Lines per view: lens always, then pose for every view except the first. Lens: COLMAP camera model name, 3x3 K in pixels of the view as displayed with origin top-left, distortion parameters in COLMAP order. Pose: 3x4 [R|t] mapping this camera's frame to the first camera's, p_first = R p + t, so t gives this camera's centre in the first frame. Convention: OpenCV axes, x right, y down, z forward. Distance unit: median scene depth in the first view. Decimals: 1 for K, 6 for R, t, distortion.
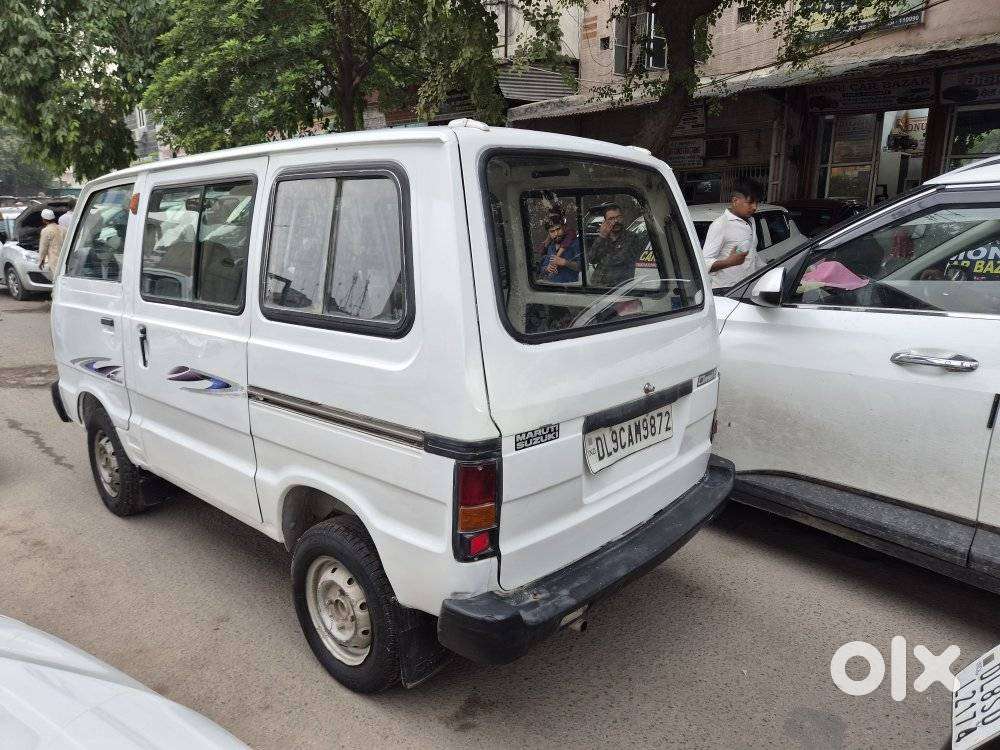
lens RADIAL K [[679.7, 0, 500.0], [0, 679.7, 375.0], [0, 0, 1]] dist [0.059780, -0.050872]
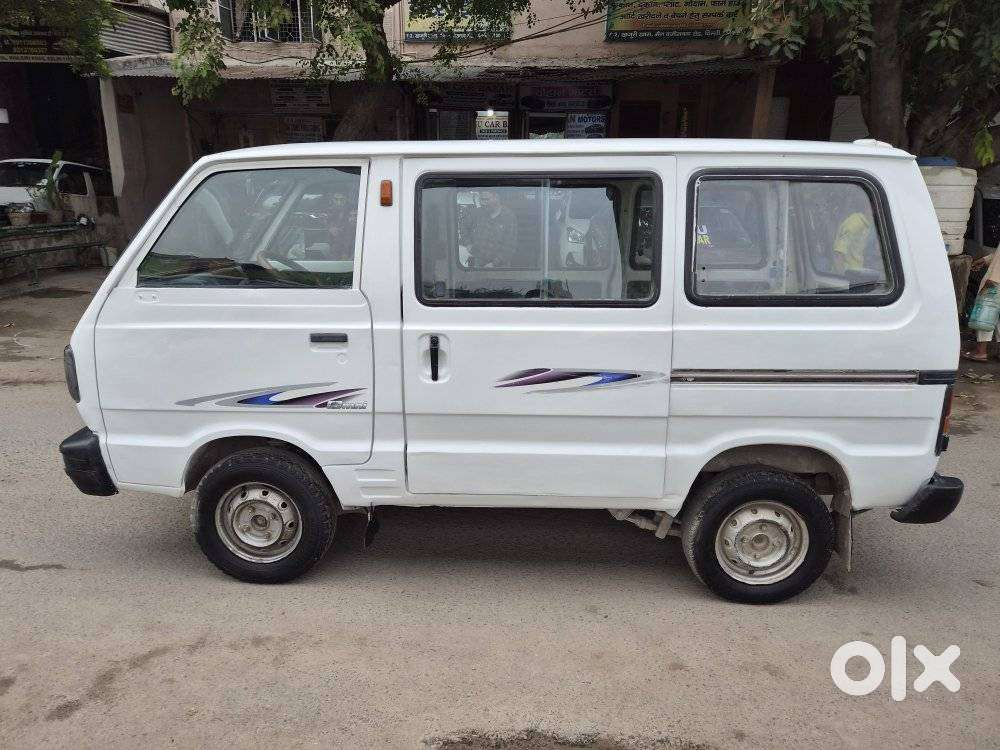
lens RADIAL K [[679.7, 0, 500.0], [0, 679.7, 375.0], [0, 0, 1]] dist [0.059780, -0.050872]
pose [[0.769033, -0.149879, 0.621389, -1.167538], [0.128860, 0.988515, 0.078952, -0.091081], [-0.626086, 0.019355, 0.779514, 0.315494]]
